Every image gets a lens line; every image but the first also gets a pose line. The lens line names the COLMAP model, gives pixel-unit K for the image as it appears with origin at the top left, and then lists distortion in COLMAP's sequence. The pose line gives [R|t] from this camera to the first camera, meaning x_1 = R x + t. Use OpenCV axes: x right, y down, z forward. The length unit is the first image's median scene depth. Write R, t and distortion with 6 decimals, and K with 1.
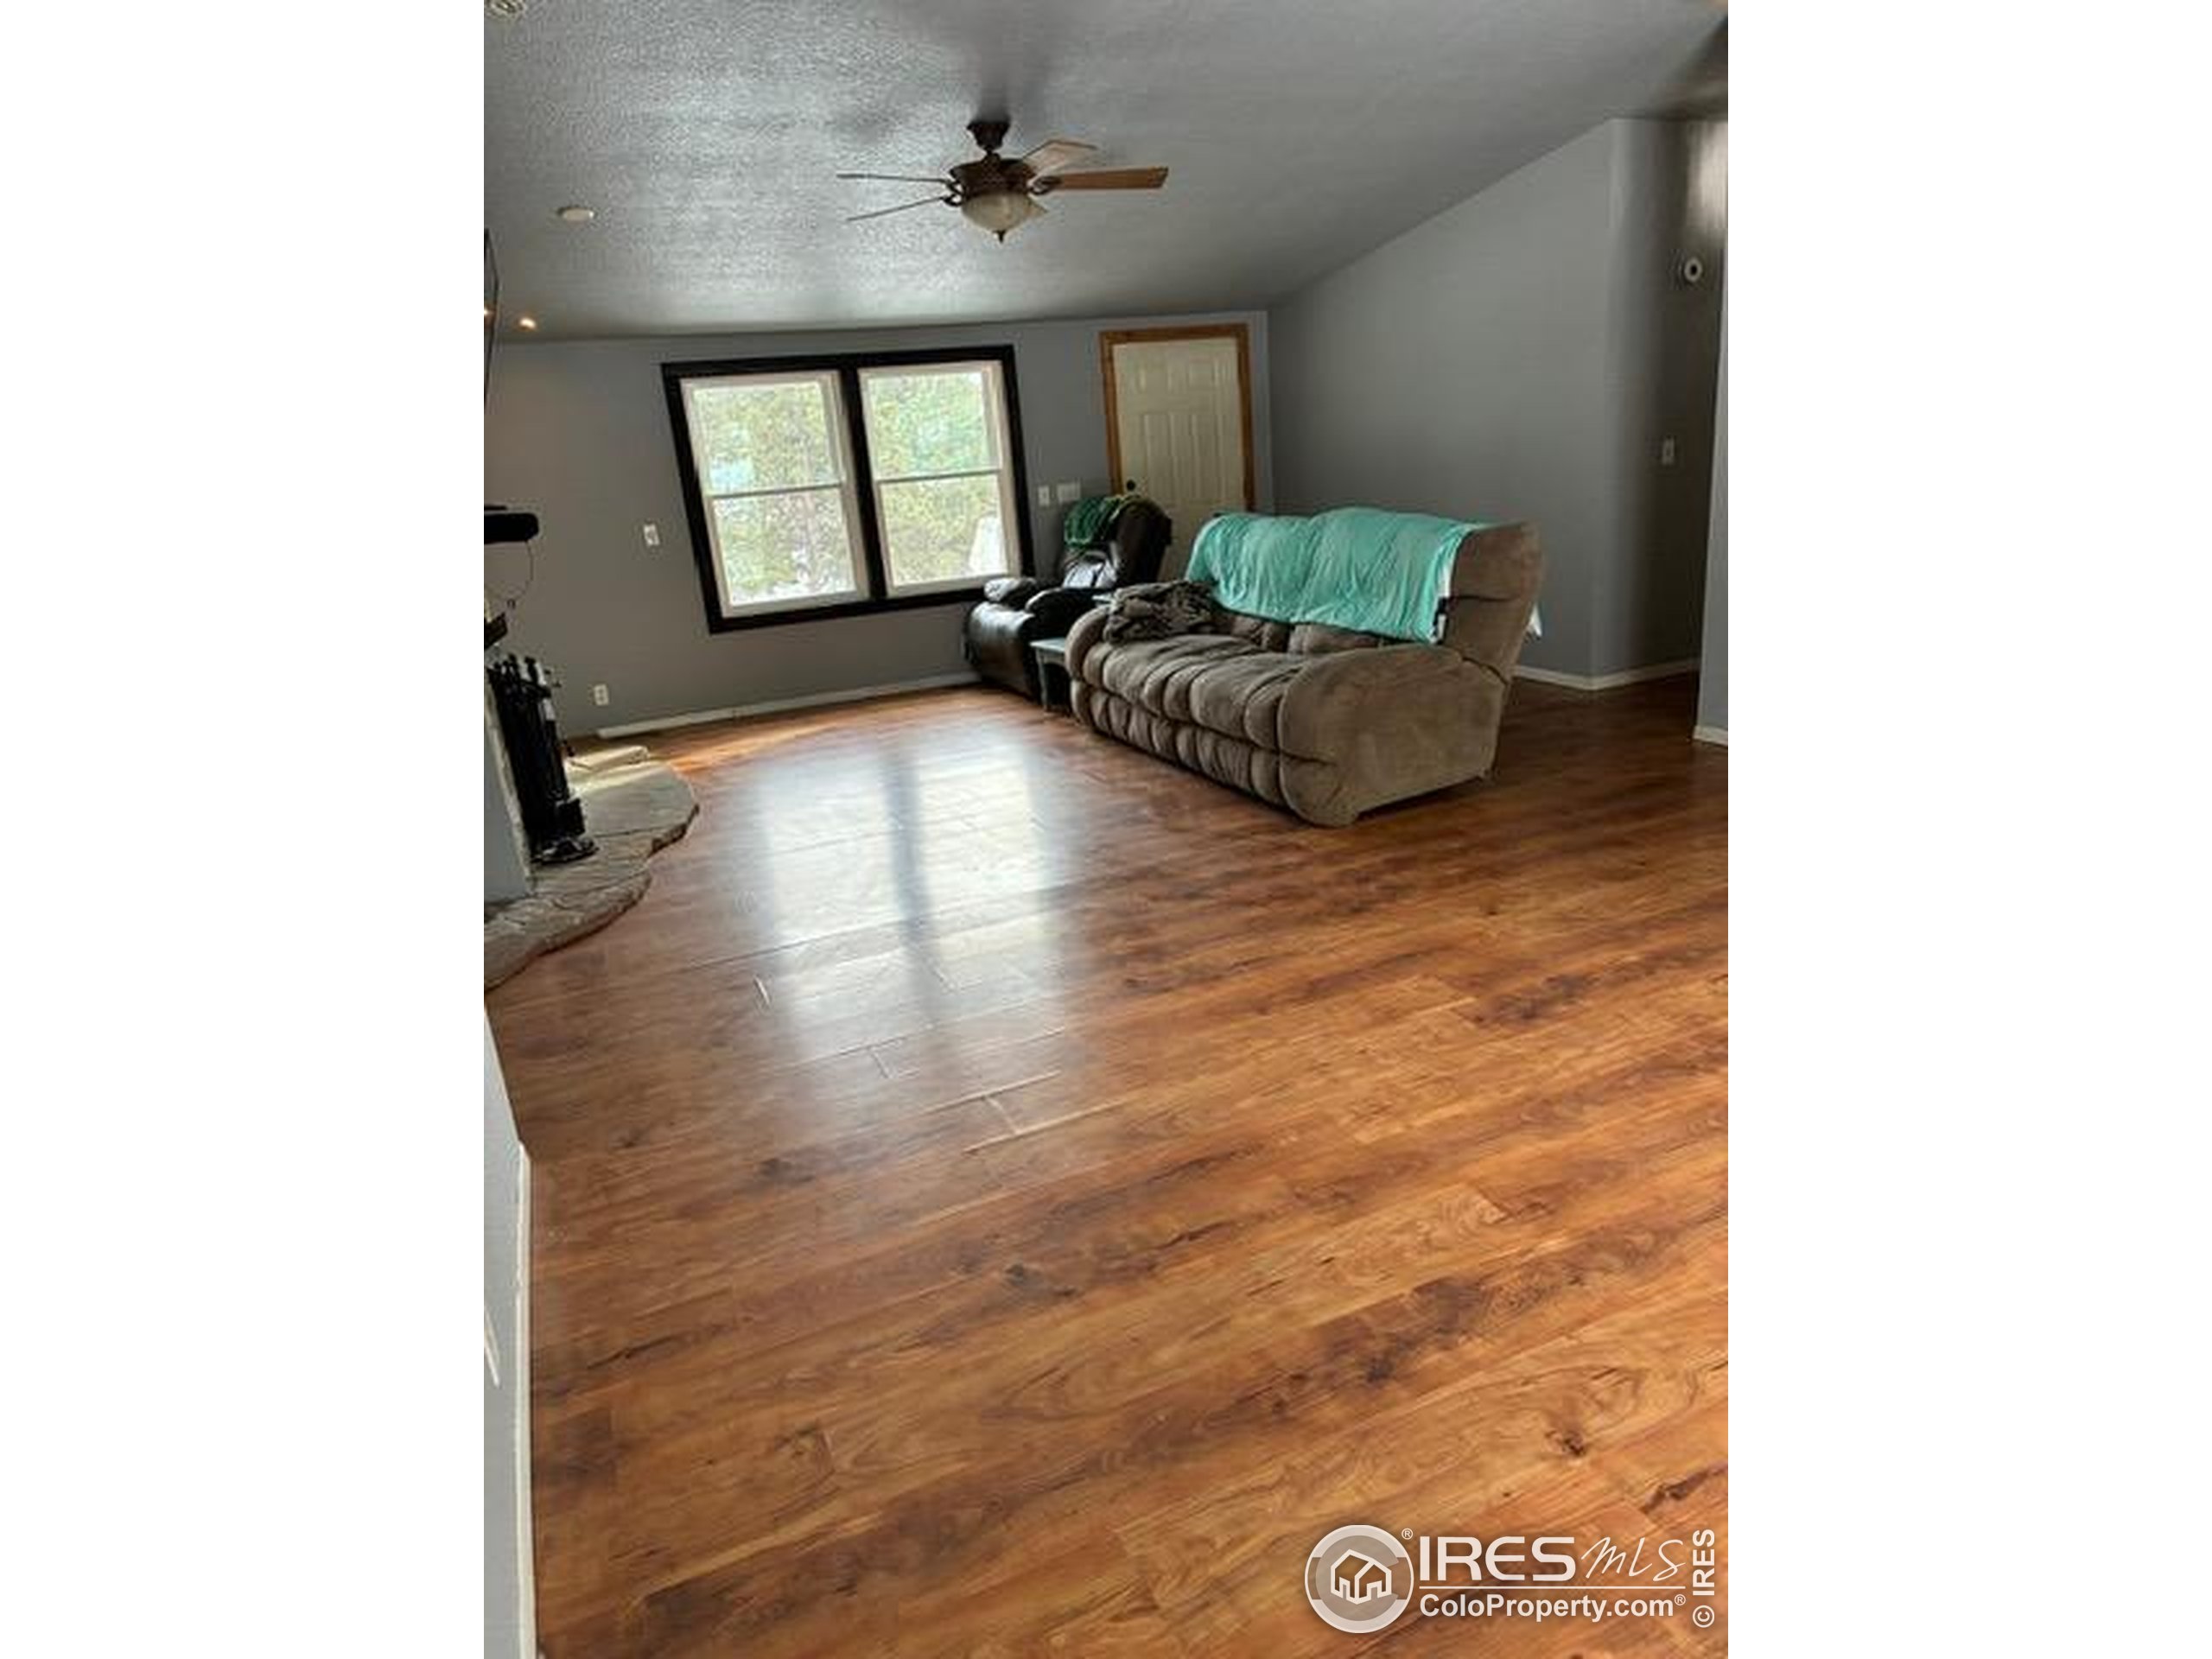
lens RADIAL K [[1268.3, 0, 1107.9], [0, 1268.3, 822.4], [0, 0, 1]] dist [0.015481, -0.001317]
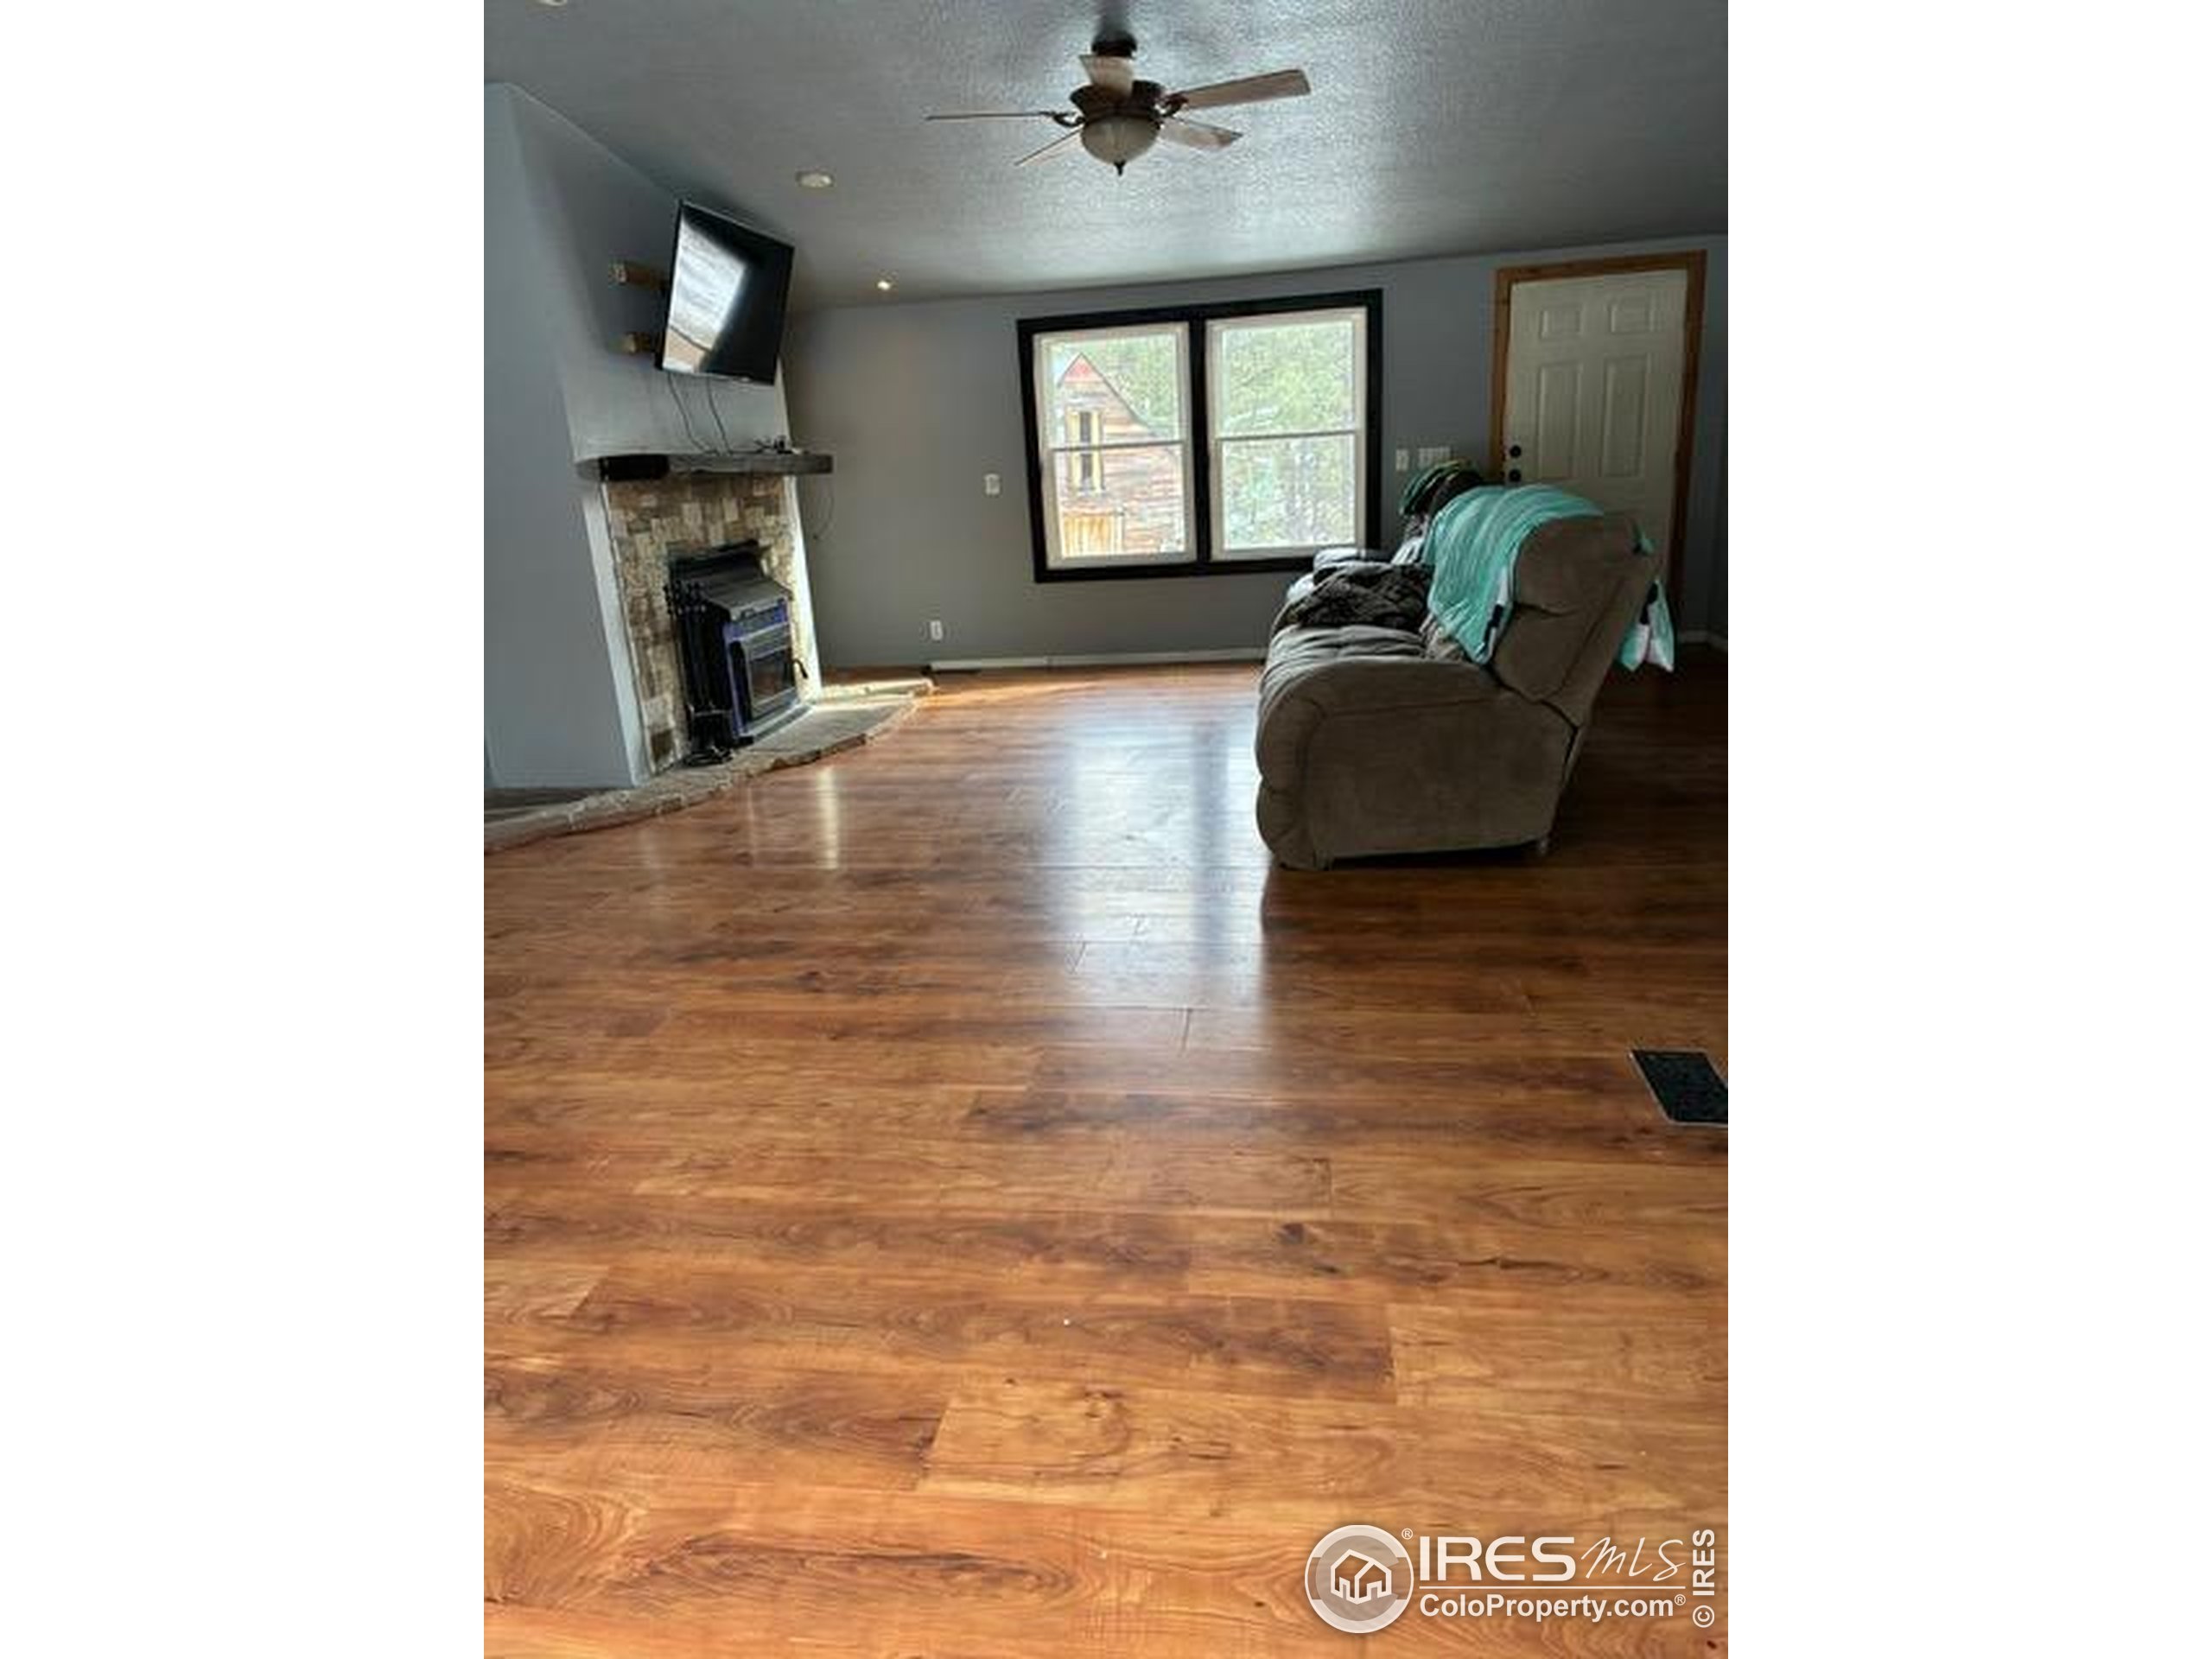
lens RADIAL K [[1268.3, 0, 1103.2], [0, 1268.3, 837.8], [0, 0, 1]] dist [0.015481, -0.001317]
pose [[0.839256, 0.186576, -0.510724, 0.309184], [-0.165716, 0.982367, 0.086559, -0.042408], [0.517869, 0.011990, 0.855376, 0.142586]]
